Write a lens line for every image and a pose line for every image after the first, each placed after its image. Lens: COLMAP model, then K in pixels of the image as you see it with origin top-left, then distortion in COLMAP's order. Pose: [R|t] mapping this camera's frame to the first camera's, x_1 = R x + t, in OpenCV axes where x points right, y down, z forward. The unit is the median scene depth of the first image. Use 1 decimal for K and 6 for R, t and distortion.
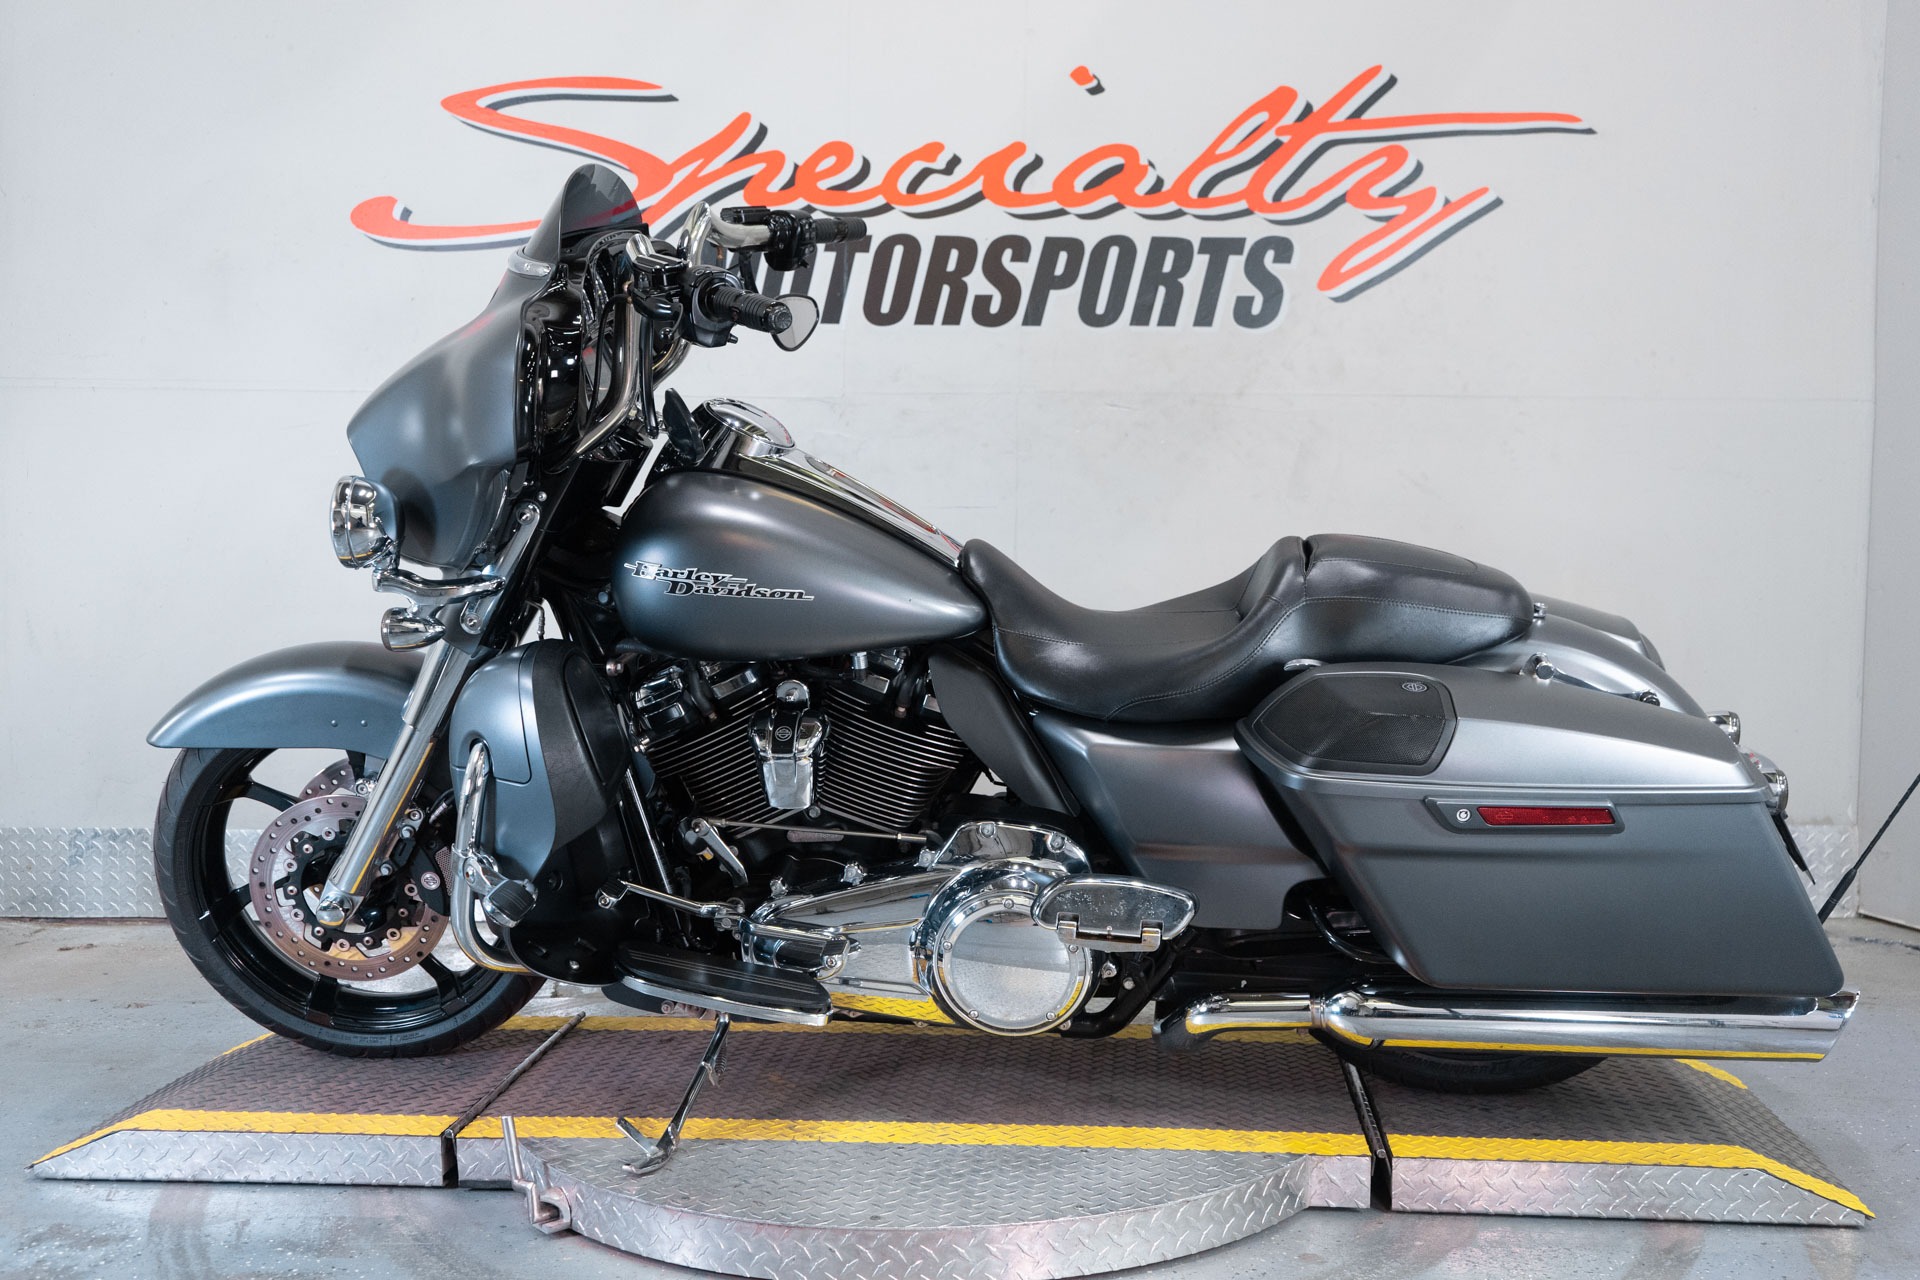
lens RADIAL K [[1992.4, 0, 958.2], [0, 1992.4, 640.4], [0, 0, 1]] dist [0.018790, 0.000000]
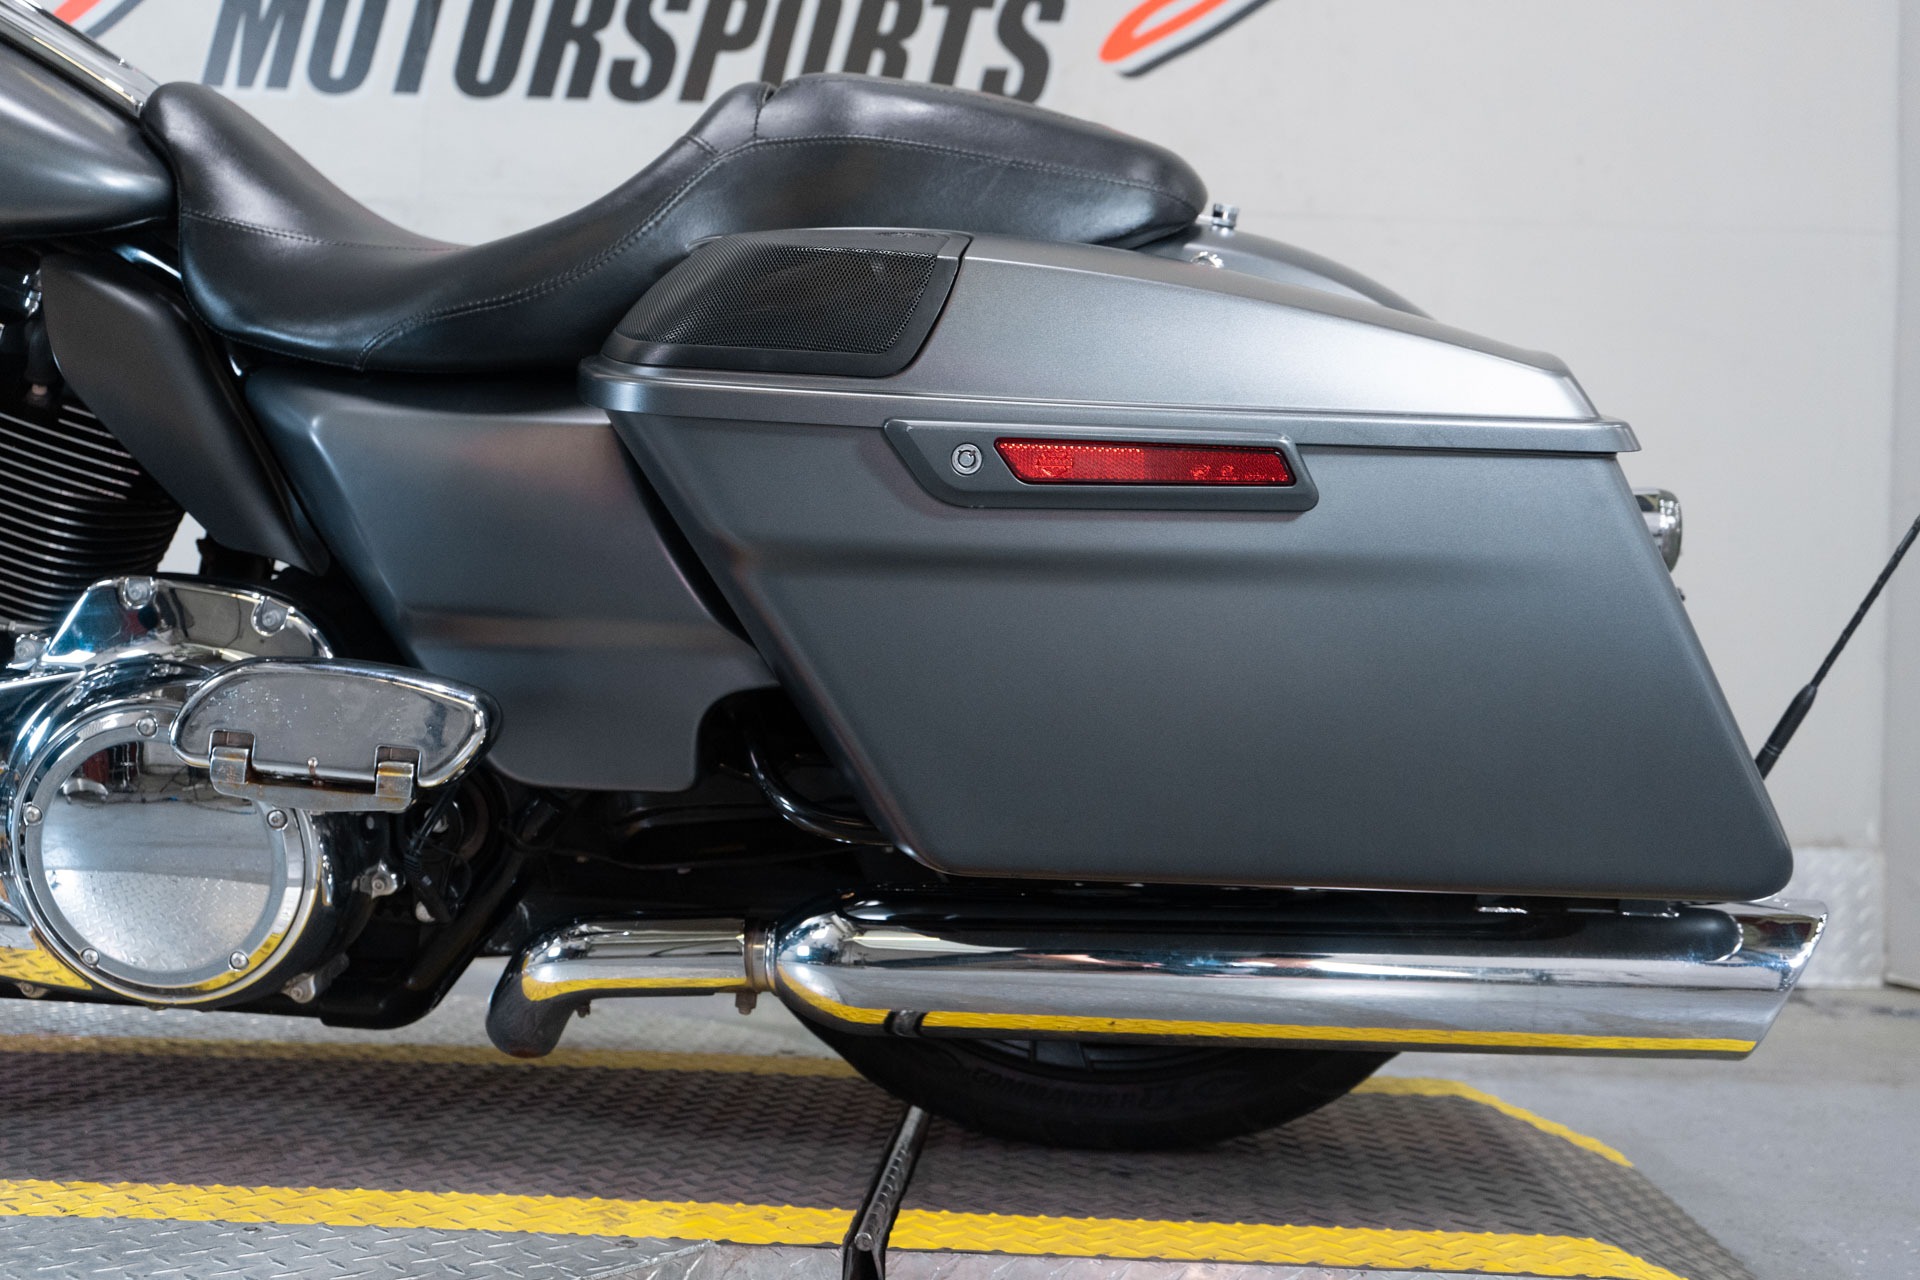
lens RADIAL K [[2102.9, 0, 973.0], [0, 2102.9, 641.8], [0, 0, 1]] dist [0.047573, 0.000000]
pose [[0.999744, 0.022366, 0.003428, 0.197257], [-0.022003, 0.996290, -0.083204, 0.129148], [-0.005276, 0.083108, 0.996527, 0.399491]]
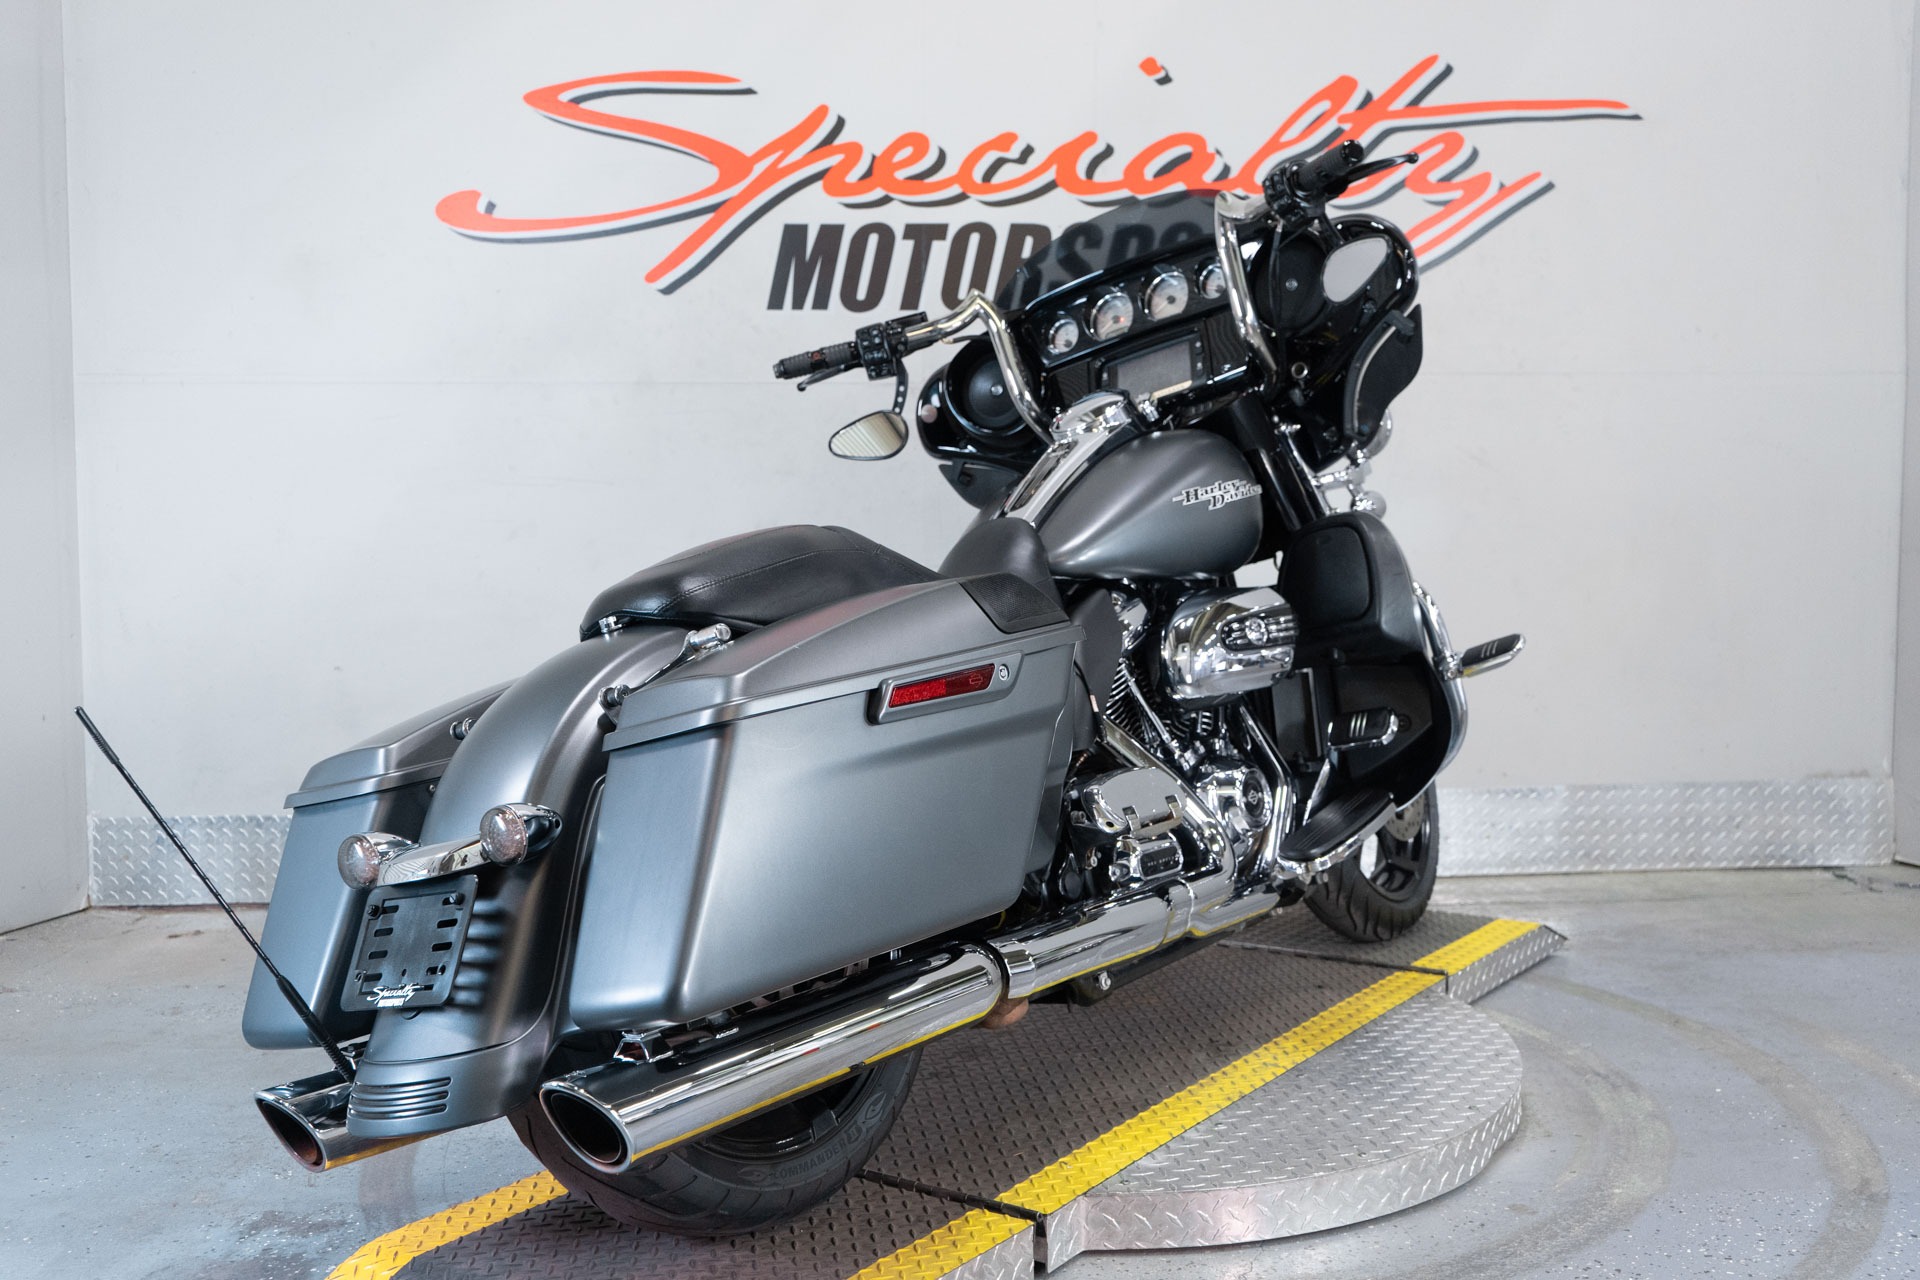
lens RADIAL K [[1896.8, 0, 963.1], [0, 1896.8, 635.4], [0, 0, 1]] dist [0.010533, 0.000000]
pose [[0.999012, -0.018308, 0.040489, -0.113824], [0.017953, 0.999797, 0.009107, 0.000232], [-0.040648, -0.008371, 0.999138, 0.030117]]
